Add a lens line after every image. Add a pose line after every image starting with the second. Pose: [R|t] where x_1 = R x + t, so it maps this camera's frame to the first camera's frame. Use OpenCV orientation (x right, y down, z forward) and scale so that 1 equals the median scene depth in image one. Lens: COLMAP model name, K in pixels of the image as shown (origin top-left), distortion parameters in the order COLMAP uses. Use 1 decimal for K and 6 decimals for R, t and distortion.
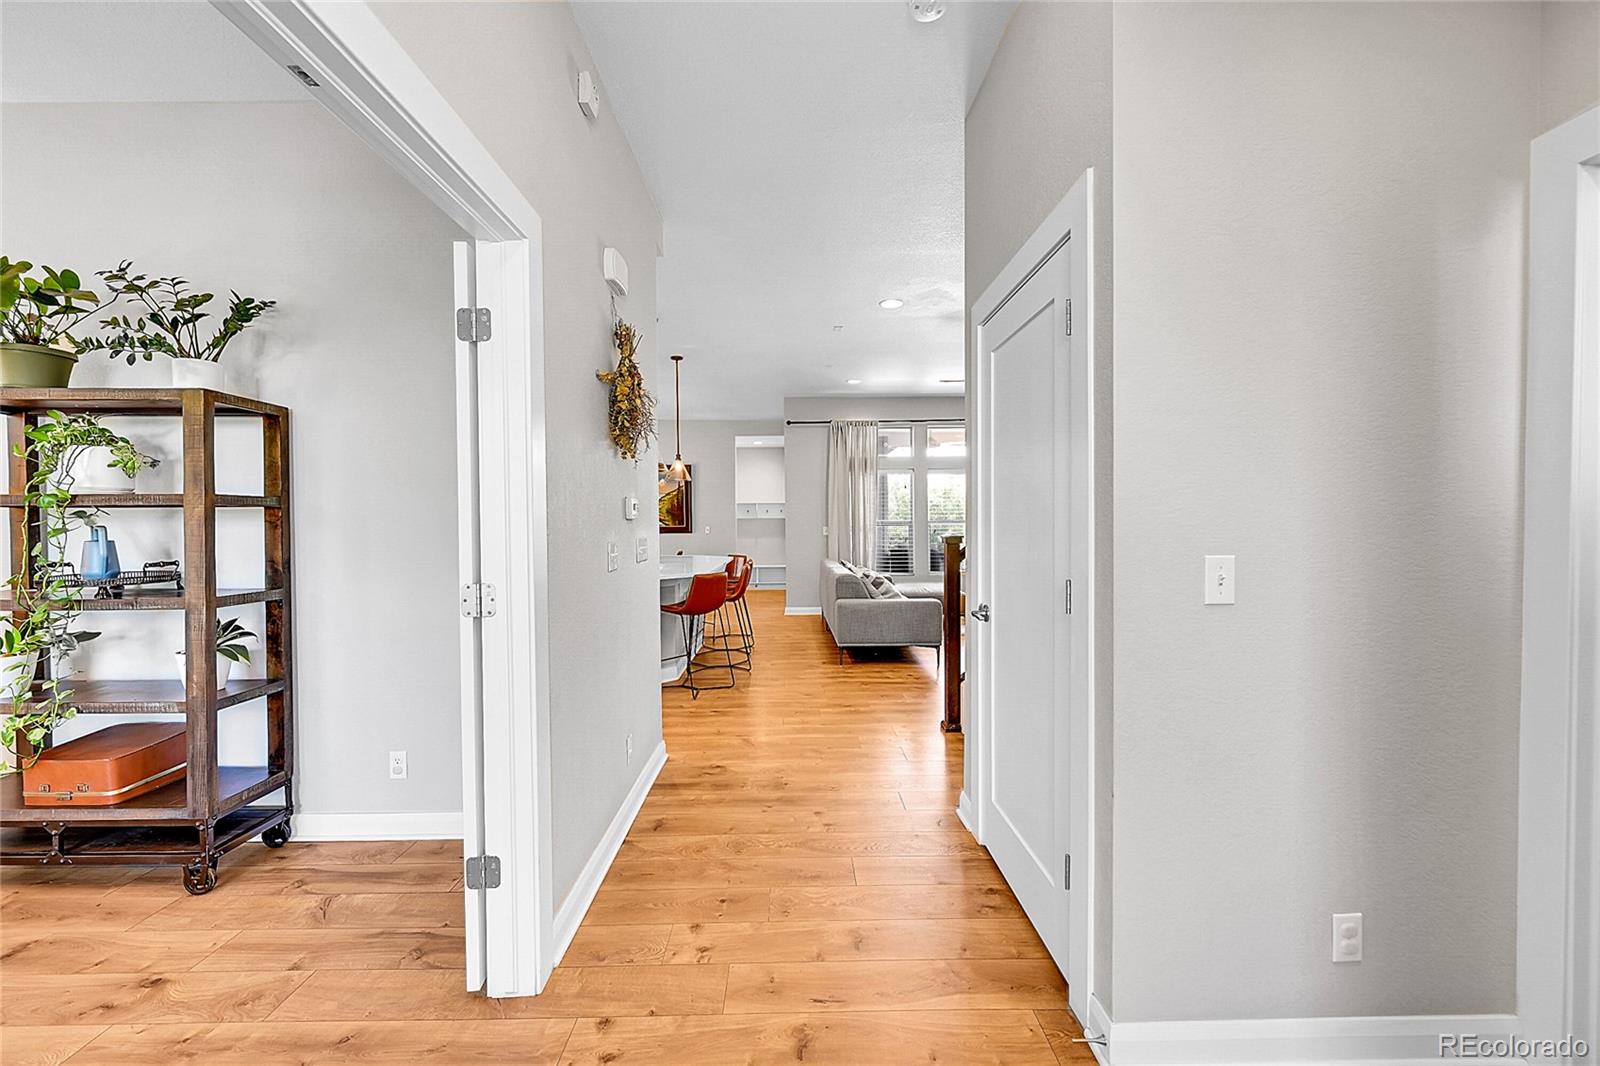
lens RADIAL K [[640.6, 0, 800.1], [0, 640.6, 527.2], [0, 0, 1]] dist [-0.000952, 0.000145]
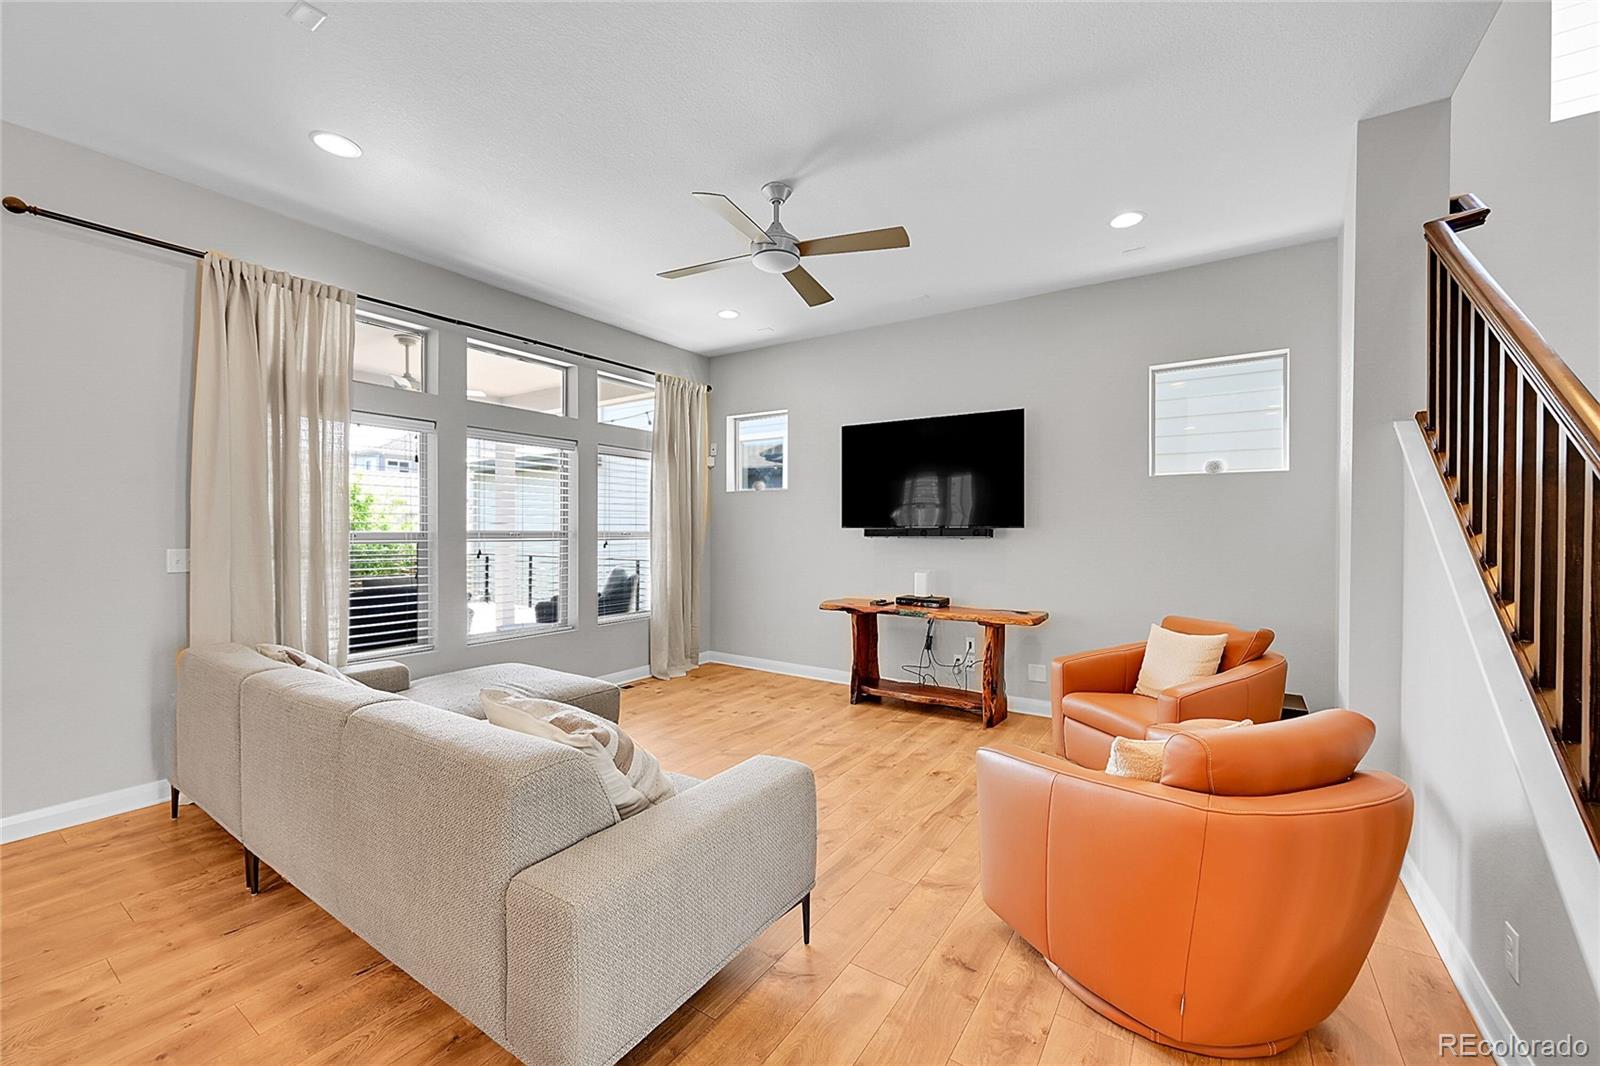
lens RADIAL K [[628.6, 0, 800.0], [0, 628.6, 533.0], [0, 0, 1]] dist [-0.002883, 0.000115]
pose [[0.565613, 0.002855, 0.824666, -0.051165], [-0.004213, 0.999991, -0.000572, -0.009502], [-0.824660, -0.003151, 0.565620, 0.525565]]
